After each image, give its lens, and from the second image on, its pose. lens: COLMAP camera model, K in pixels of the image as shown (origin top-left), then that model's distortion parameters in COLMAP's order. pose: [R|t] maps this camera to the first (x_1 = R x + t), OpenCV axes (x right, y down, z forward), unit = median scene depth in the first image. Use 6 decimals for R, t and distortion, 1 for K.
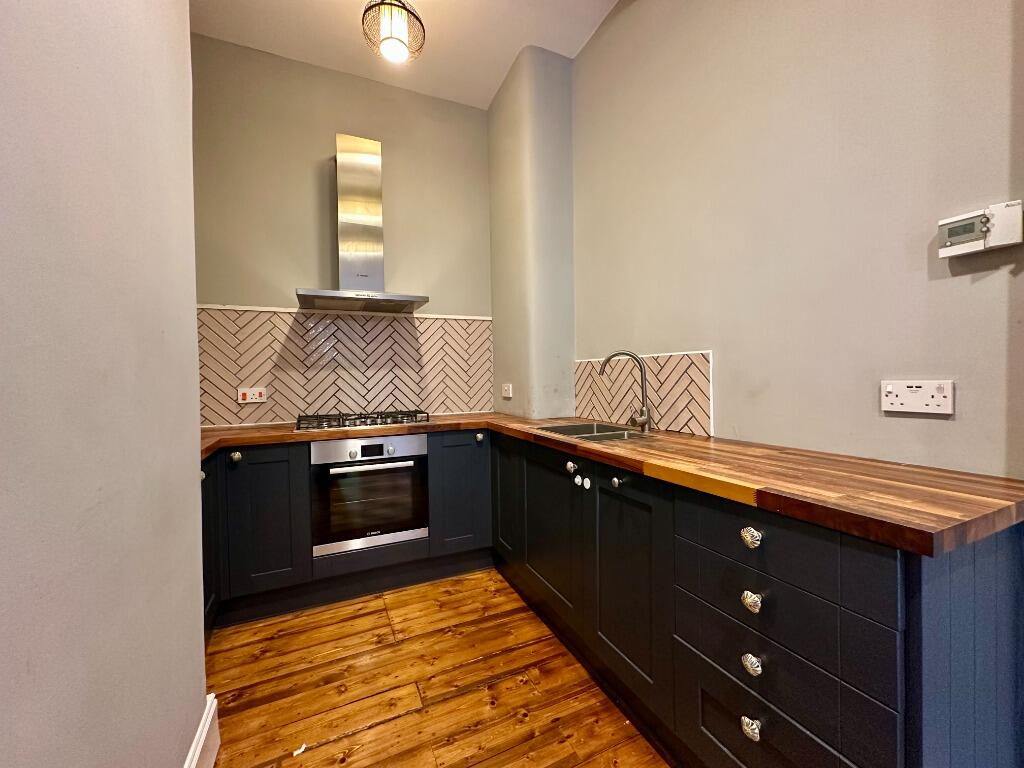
lens RADIAL K [[407.7, 0, 510.4], [0, 407.7, 384.1], [0, 0, 1]] dist [0.000293, 0.000022]
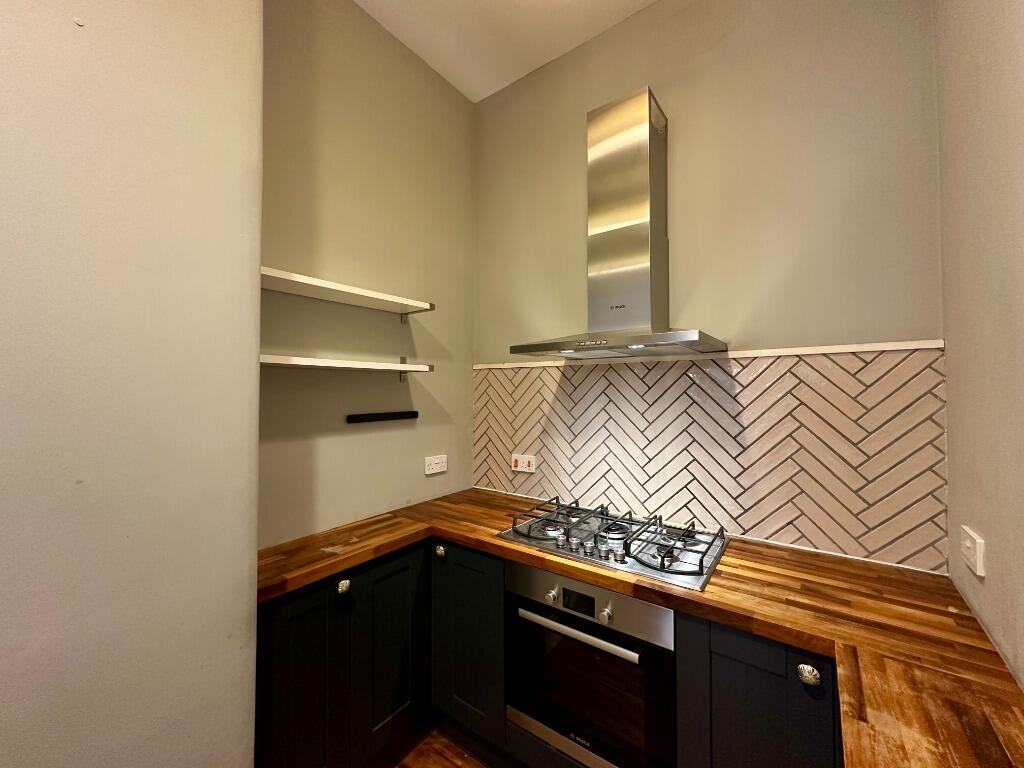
lens RADIAL K [[407.7, 0, 510.4], [0, 407.7, 384.1], [0, 0, 1]] dist [0.000293, 0.000022]
pose [[0.487787, 0.006068, -0.872941, 0.113274], [-0.021394, 0.999759, -0.005005, -0.127437], [0.872700, 0.021117, 0.487799, 0.497950]]
